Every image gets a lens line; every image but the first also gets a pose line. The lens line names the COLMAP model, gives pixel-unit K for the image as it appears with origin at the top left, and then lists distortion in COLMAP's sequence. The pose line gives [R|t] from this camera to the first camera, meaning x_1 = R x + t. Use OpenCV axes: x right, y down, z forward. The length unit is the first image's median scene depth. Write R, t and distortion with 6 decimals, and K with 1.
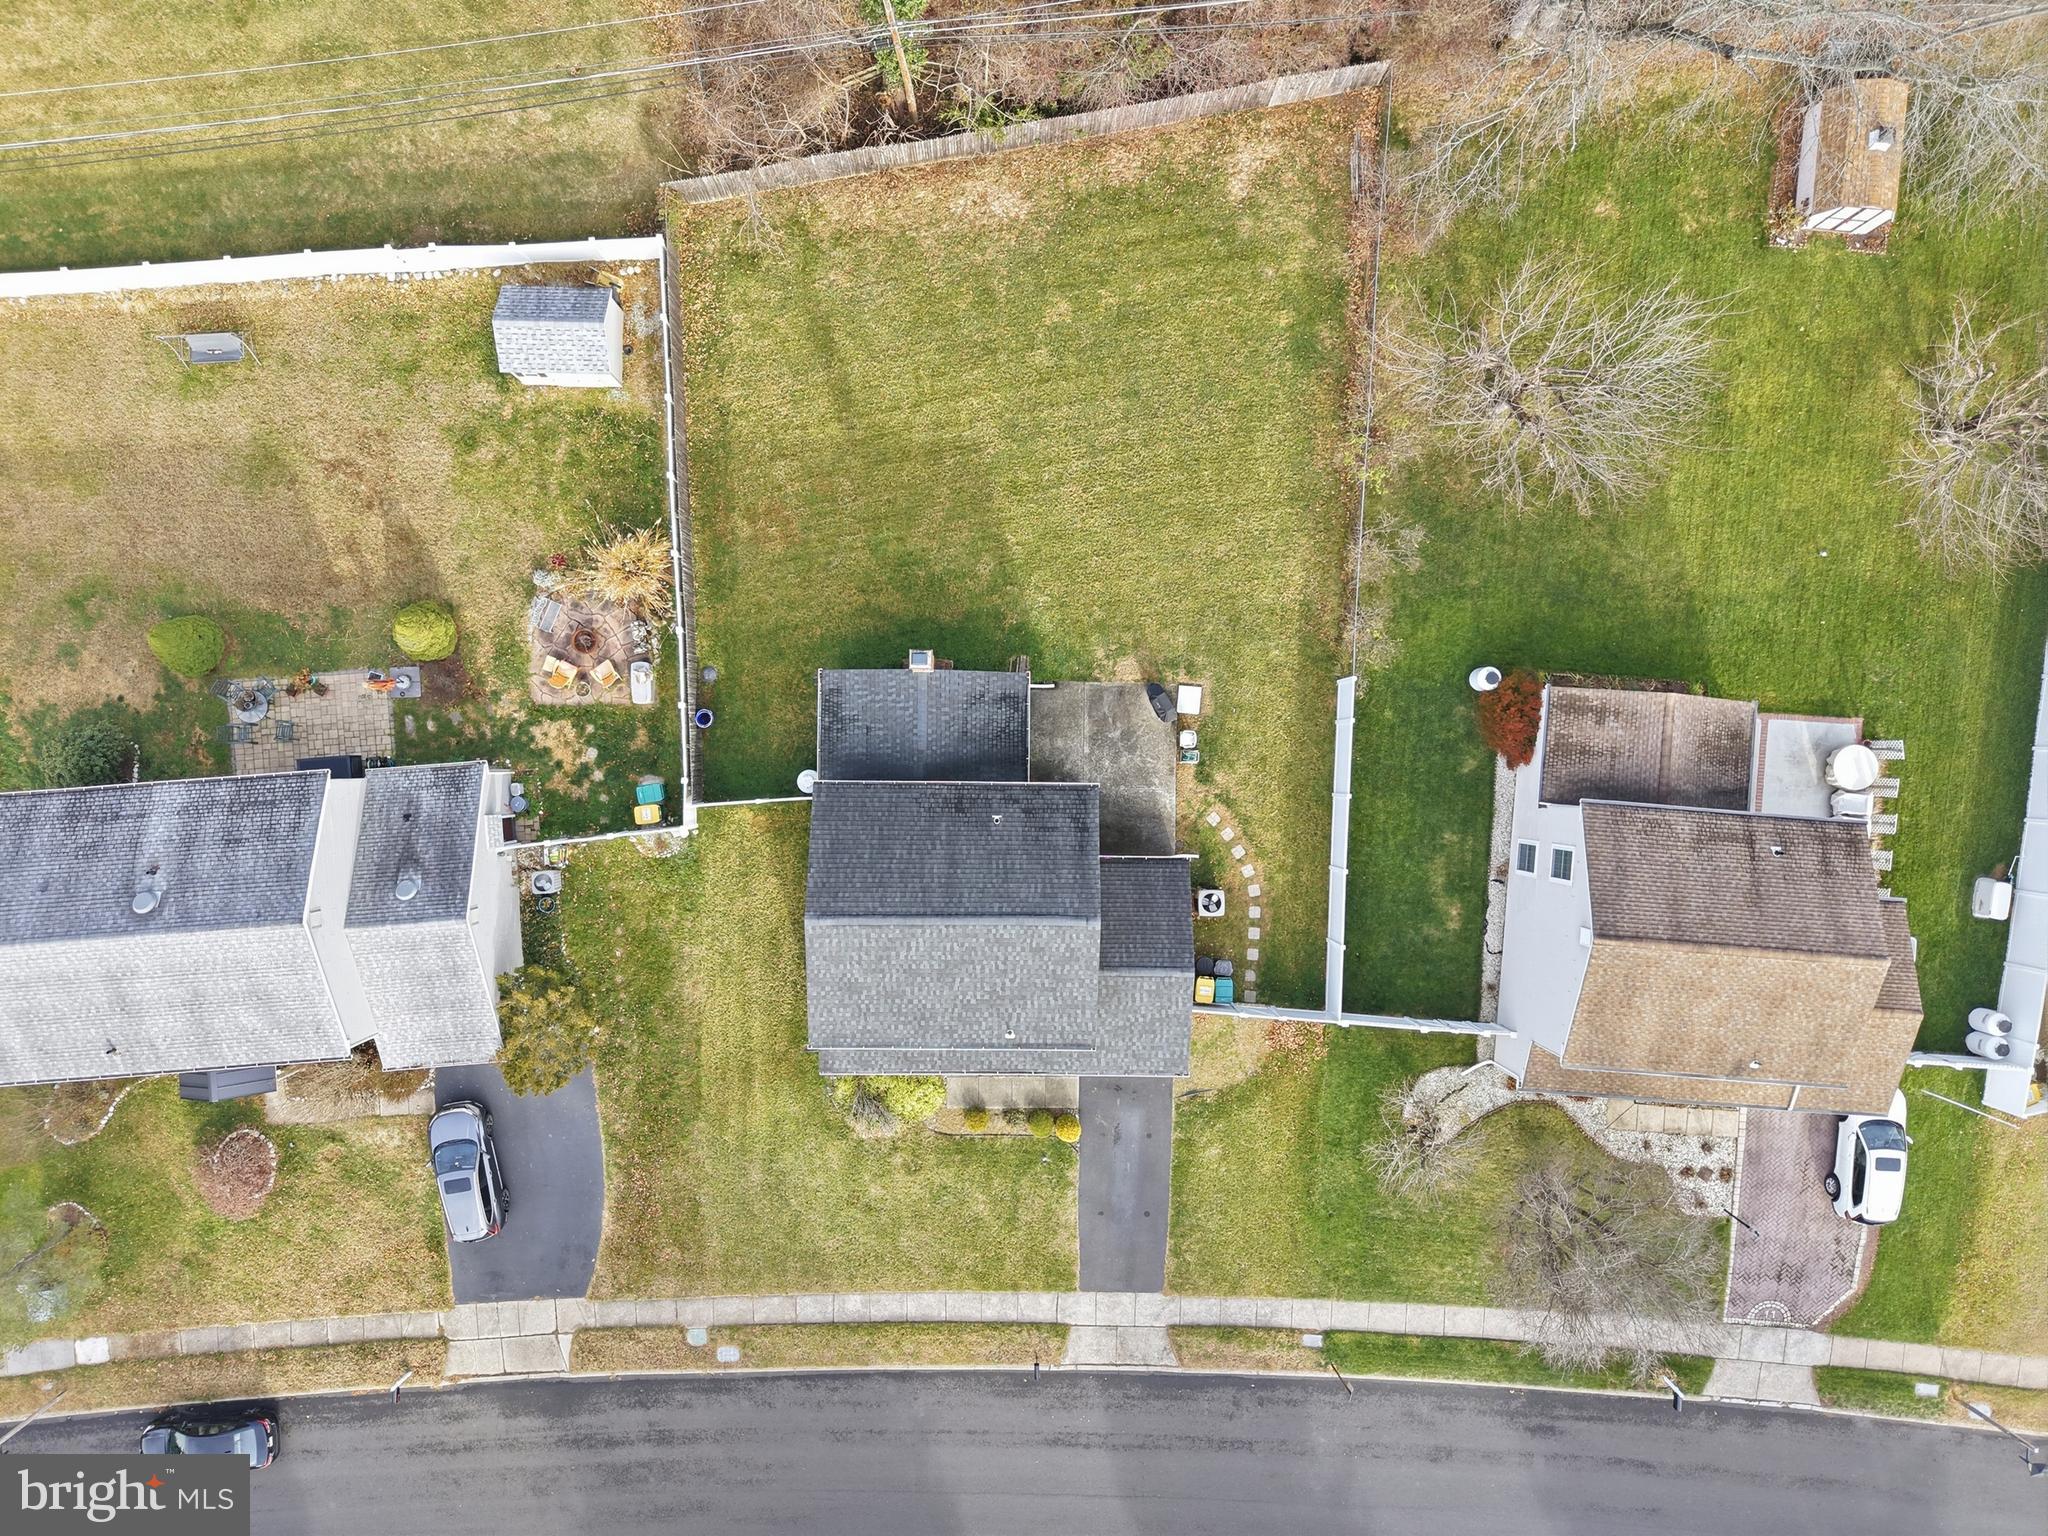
lens RADIAL K [[1367.3, 0, 1017.9], [0, 1367.3, 769.3], [0, 0, 1]] dist [0.021203, -0.019993]
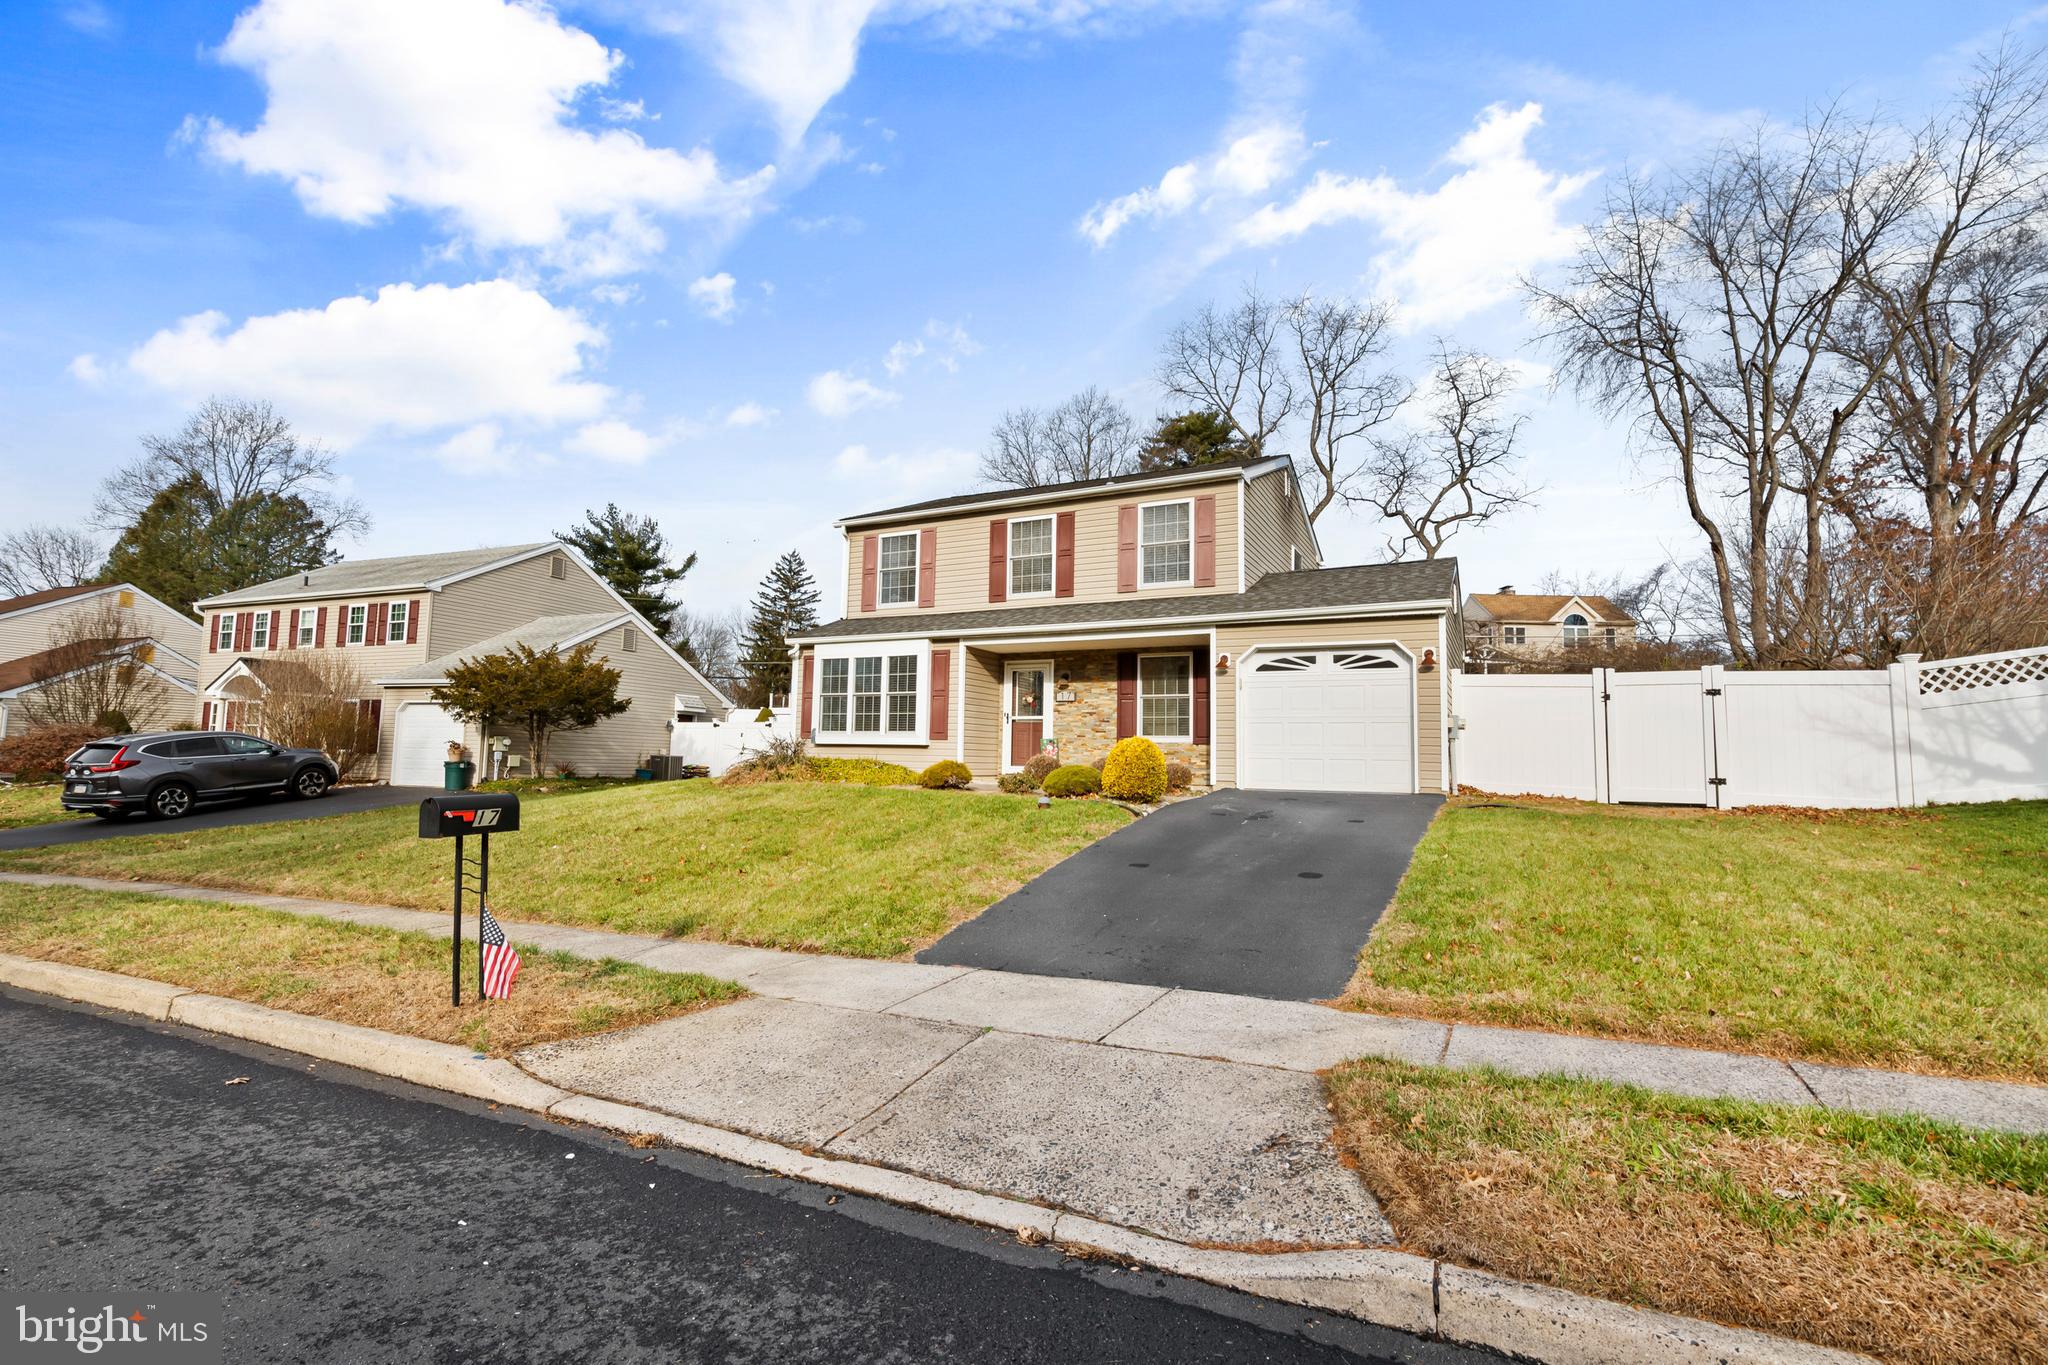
lens RADIAL K [[943.8, 0, 1013.0], [0, 943.8, 664.9], [0, 0, 1]] dist [-0.001861, 0.000673]
pose [[0.892300, -0.048903, -0.448787, 0.124778], [-0.451397, -0.110921, -0.885402, 0.505192], [-0.006481, 0.992625, -0.121050, 0.976840]]
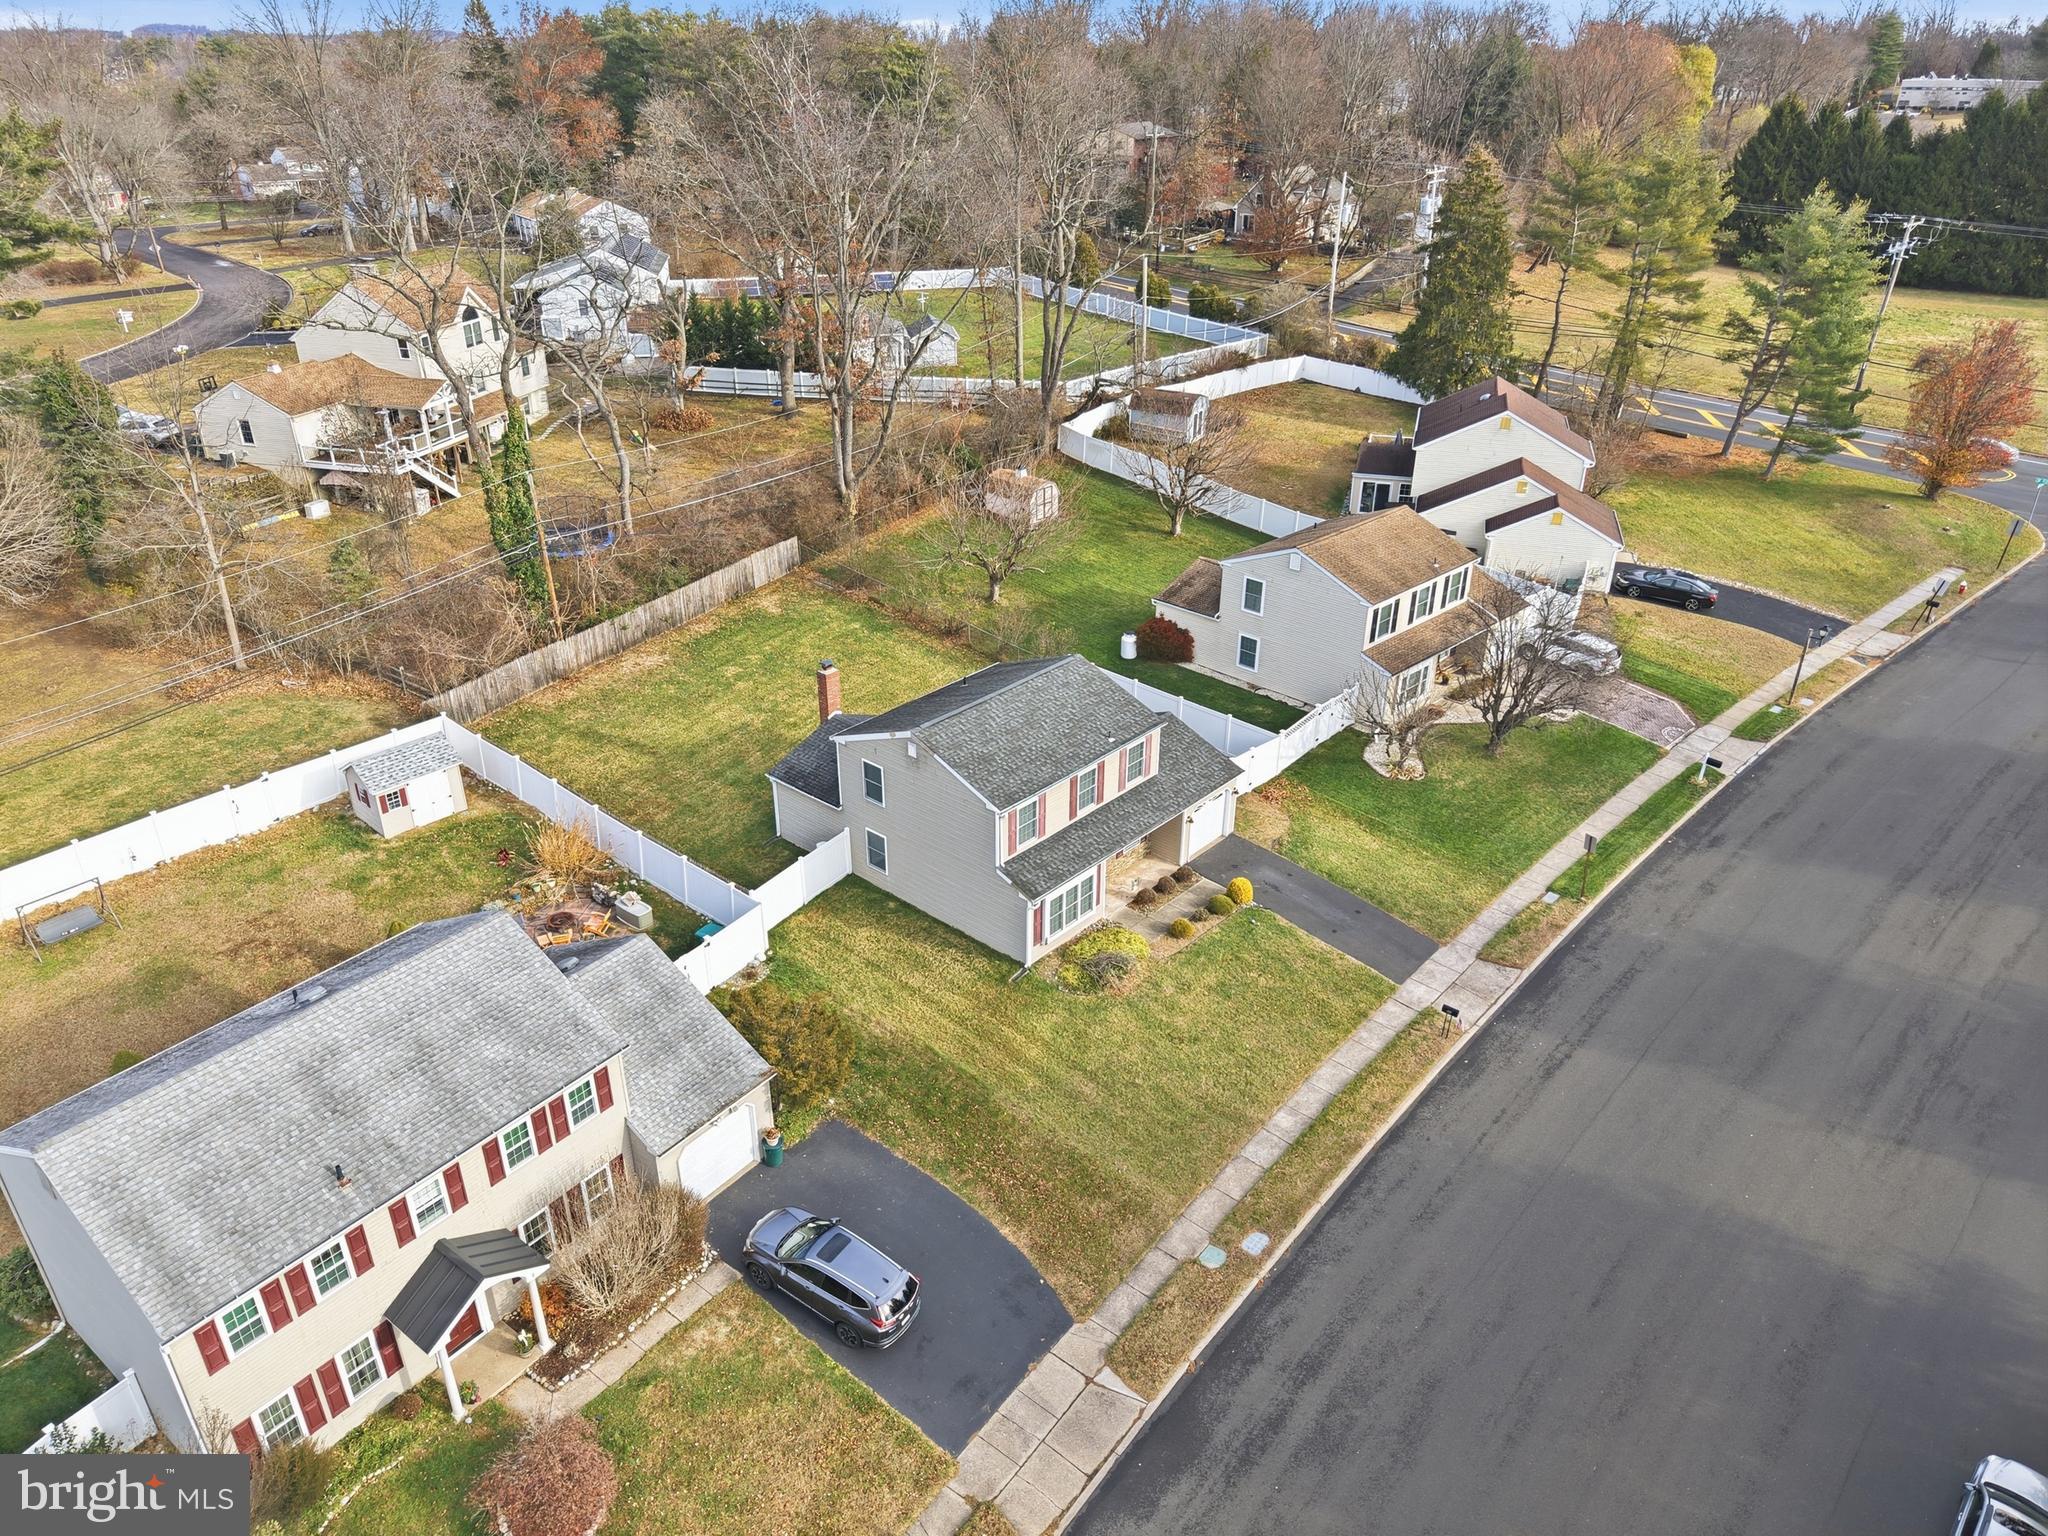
lens RADIAL K [[1367.3, 0, 1018.8], [0, 1367.3, 762.6], [0, 0, 1]] dist [0.021203, -0.019993]
pose [[0.656306, -0.365838, 0.659868, -0.694960], [0.754276, 0.297043, -0.585520, 0.691211], [0.018196, 0.882002, 0.470893, 0.418445]]
